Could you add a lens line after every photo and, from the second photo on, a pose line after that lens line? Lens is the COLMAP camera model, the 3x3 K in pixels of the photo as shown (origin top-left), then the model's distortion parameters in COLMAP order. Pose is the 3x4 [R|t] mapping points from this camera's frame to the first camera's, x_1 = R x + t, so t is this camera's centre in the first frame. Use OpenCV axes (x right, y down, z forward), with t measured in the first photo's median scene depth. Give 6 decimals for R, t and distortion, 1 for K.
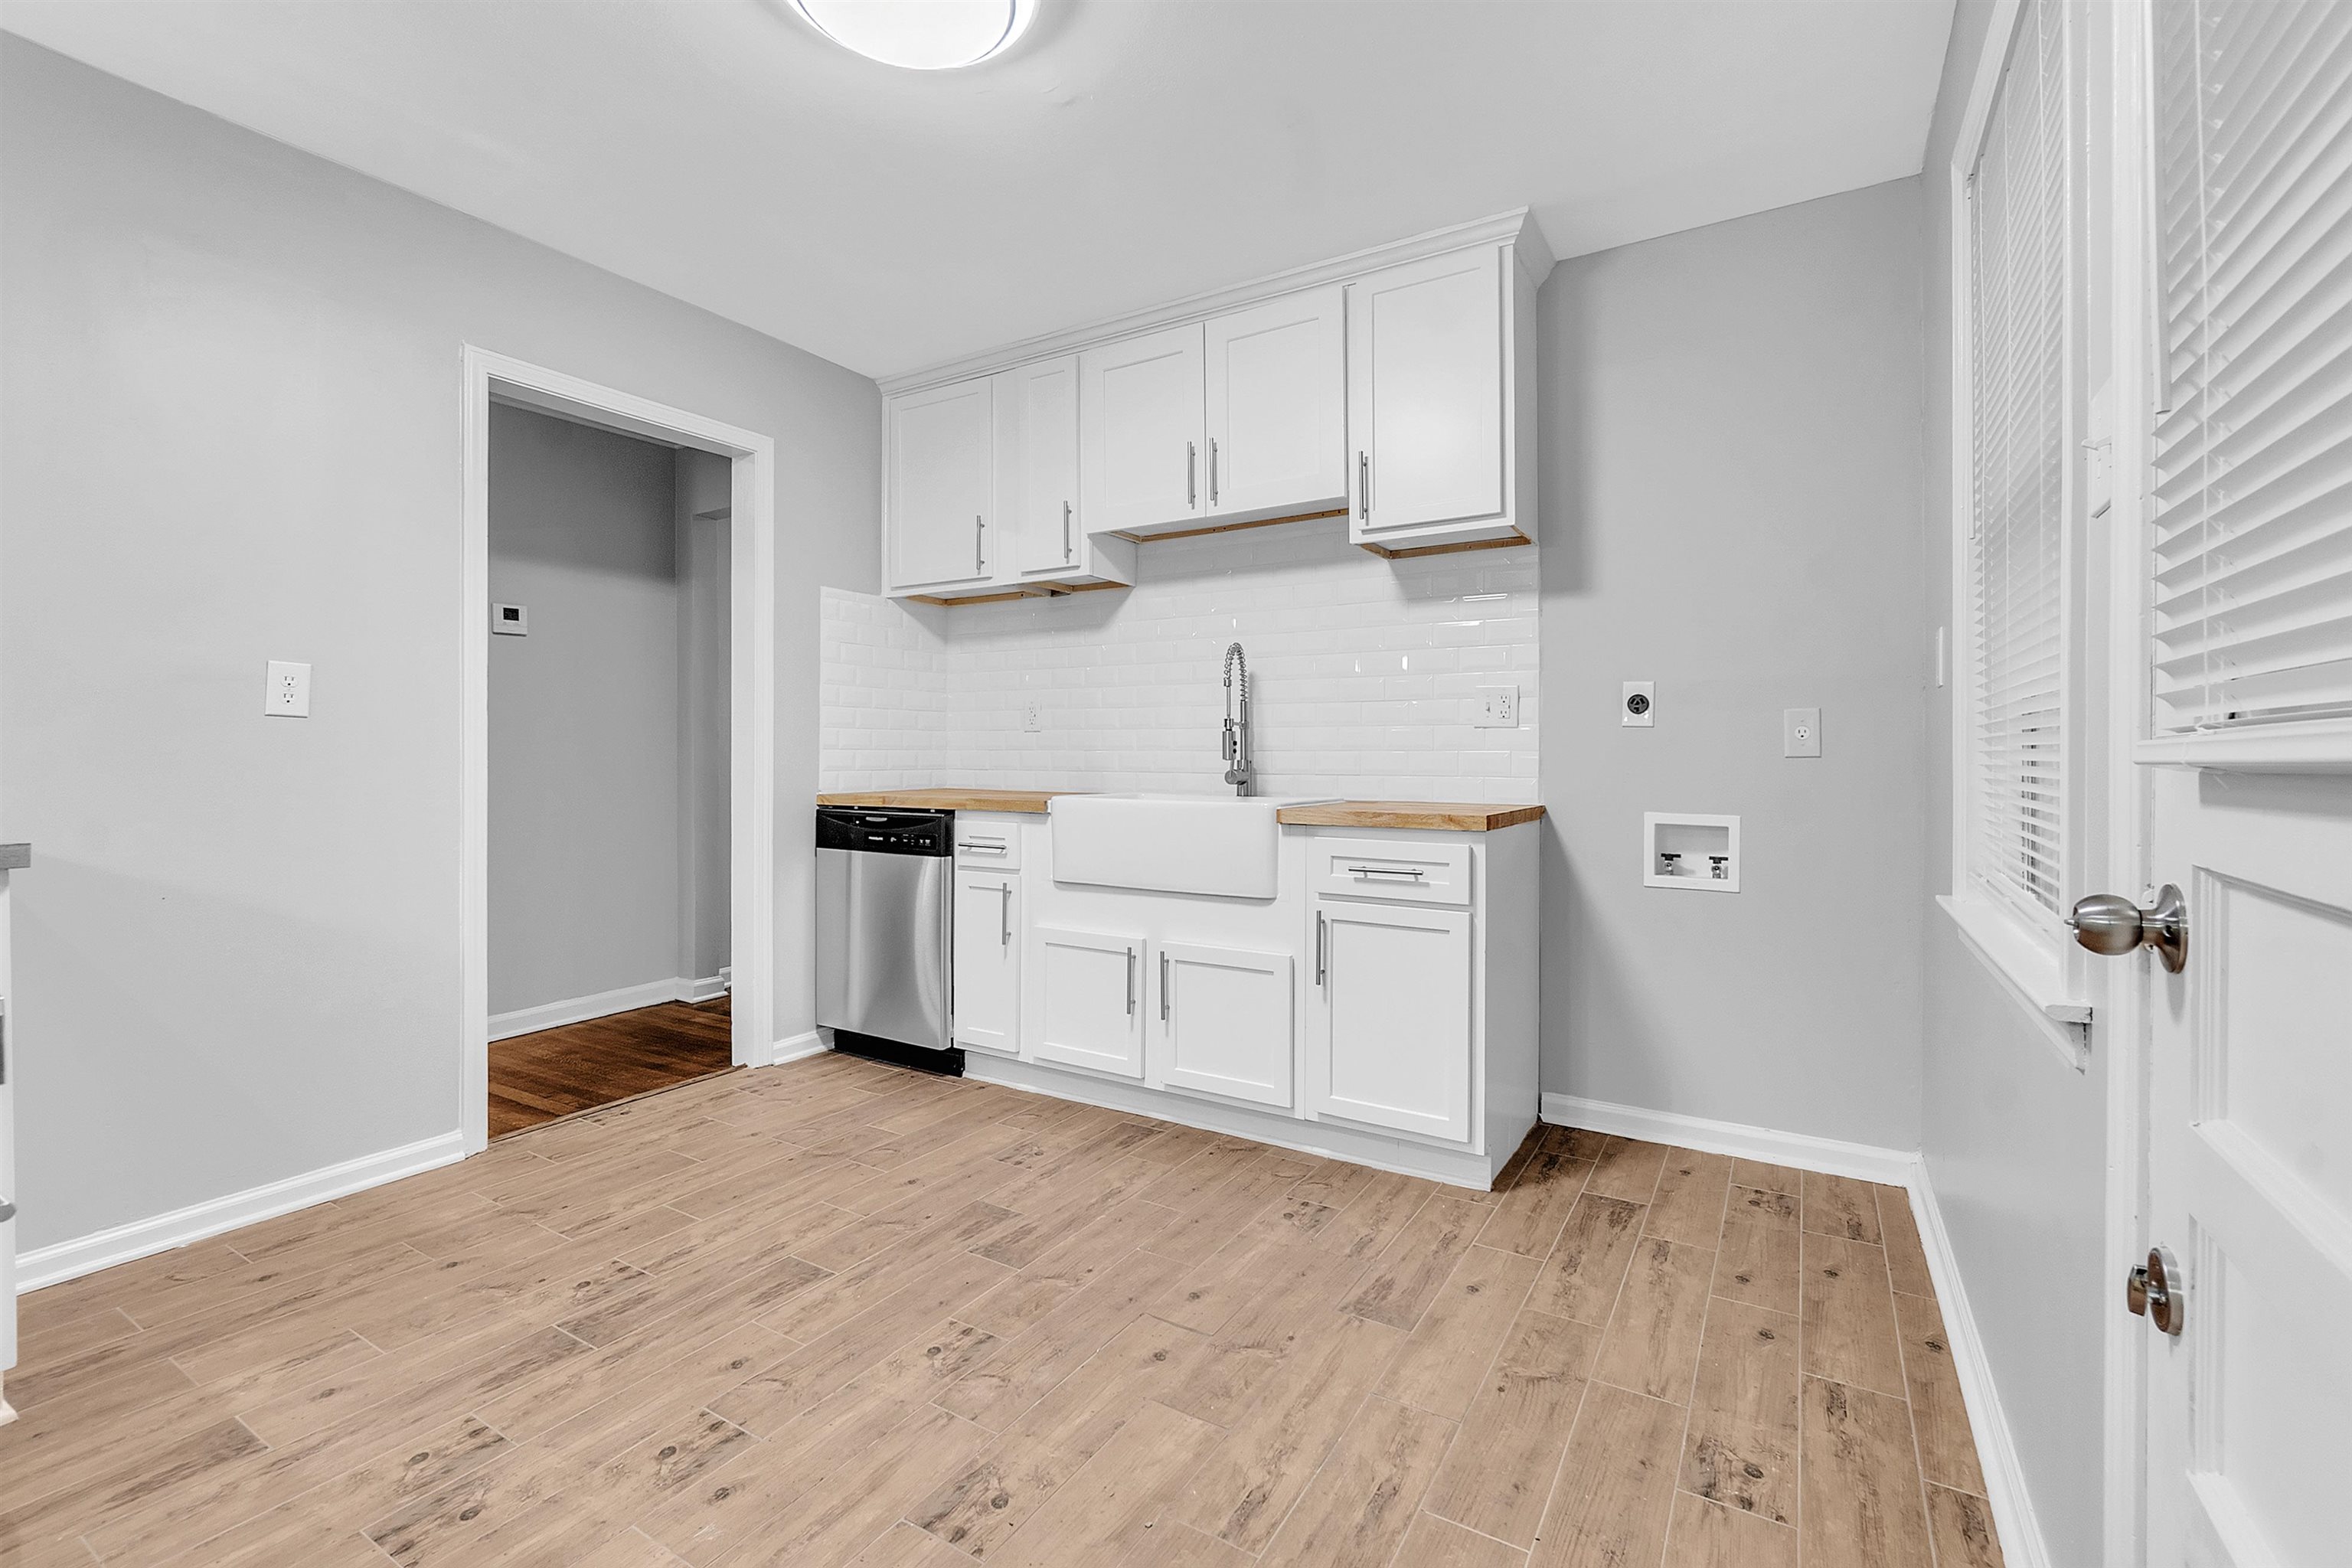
lens RADIAL K [[1044.0, 0, 1163.5], [0, 1044.0, 765.2], [0, 0, 1]] dist [-0.003013, 0.001332]
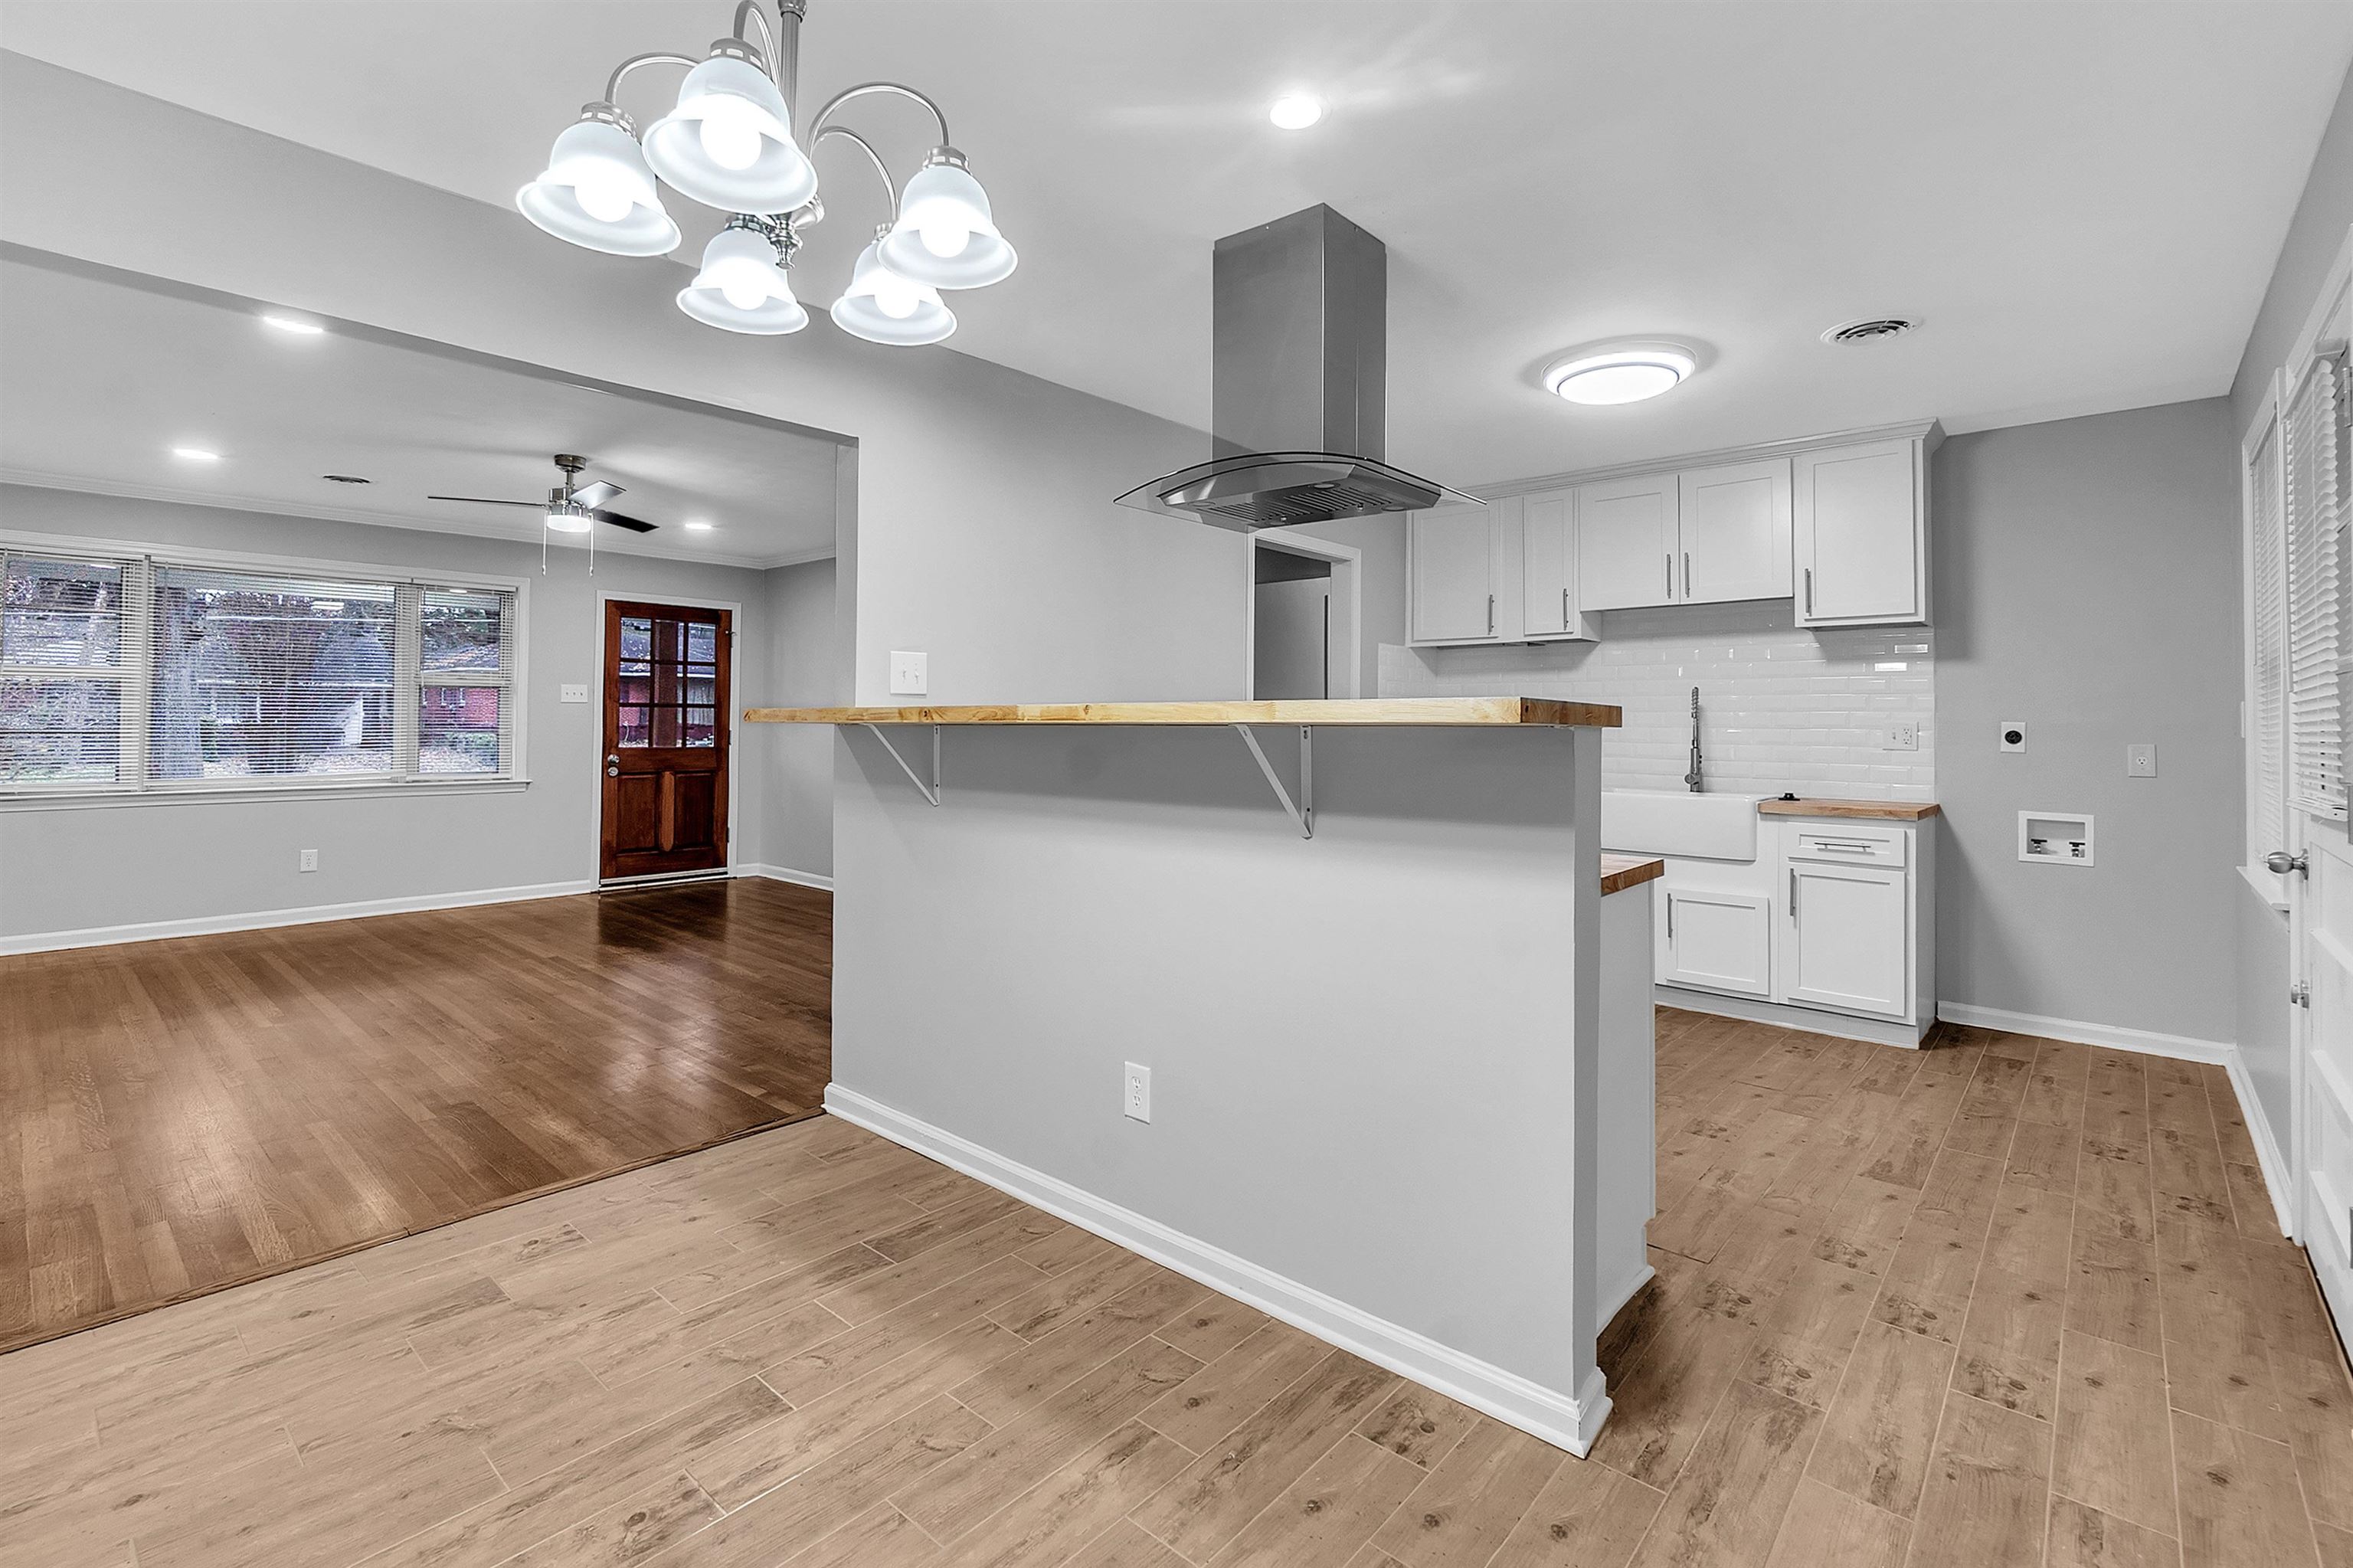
lens RADIAL K [[1044.5, 0, 1188.8], [0, 1044.5, 716.2], [0, 0, 1]] dist [-0.003013, 0.001332]
pose [[0.983627, 0.007451, -0.180061, -0.487736], [-0.011651, 0.999684, -0.022280, -0.047744], [0.179838, 0.024013, 0.983403, -0.756175]]
